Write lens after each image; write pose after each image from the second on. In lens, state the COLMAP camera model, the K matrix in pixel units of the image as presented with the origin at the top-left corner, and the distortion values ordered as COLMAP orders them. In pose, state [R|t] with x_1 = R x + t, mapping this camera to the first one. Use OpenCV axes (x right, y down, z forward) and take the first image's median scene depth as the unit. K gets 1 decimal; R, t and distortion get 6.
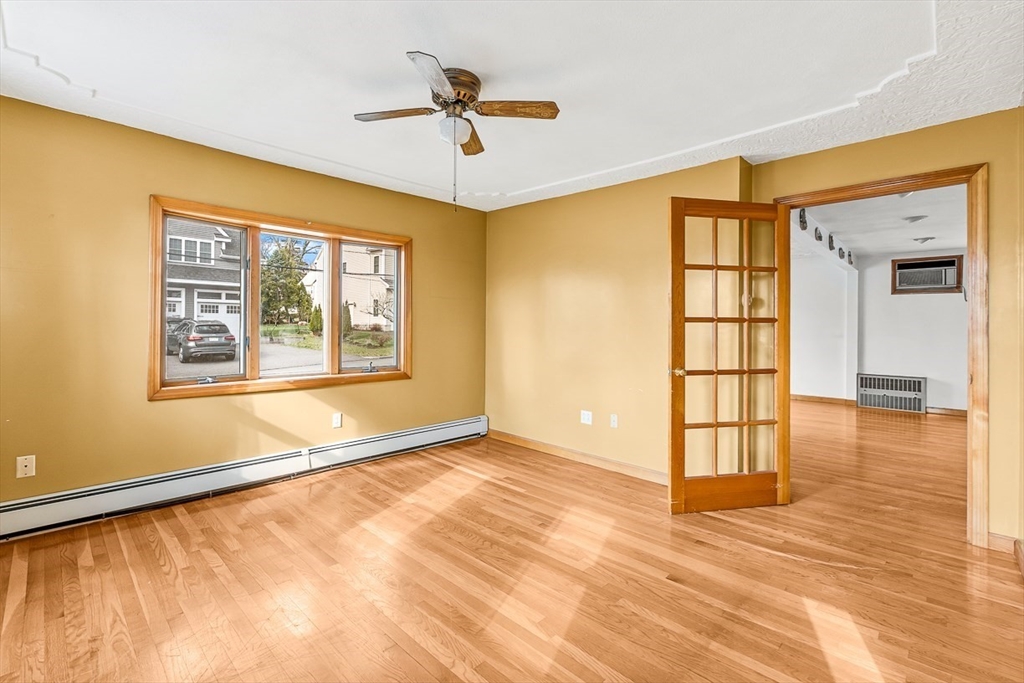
lens RADIAL K [[458.0, 0, 506.0], [0, 458.0, 330.5], [0, 0, 1]] dist [-0.000751, -0.000086]
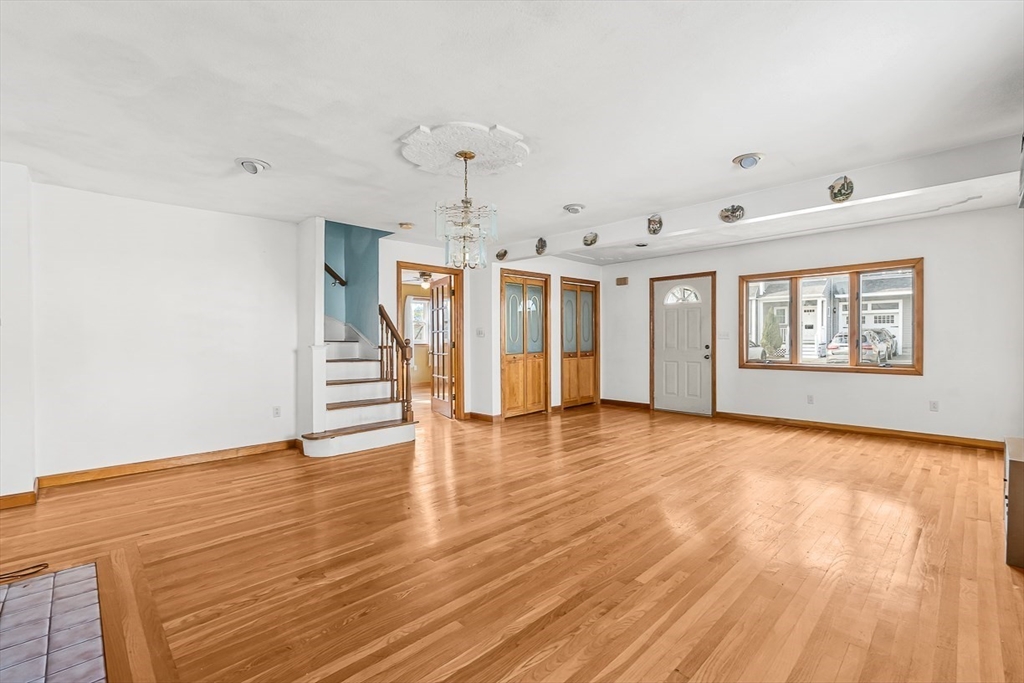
lens RADIAL K [[453.0, 0, 518.0], [0, 453.0, 342.5], [0, 0, 1]] dist [-0.001946, 0.000140]
pose [[-0.010755, -0.001326, -0.999941, 1.148093], [0.001325, 0.999998, -0.001340, 0.012792], [0.999941, -0.001339, -0.010753, 0.581542]]
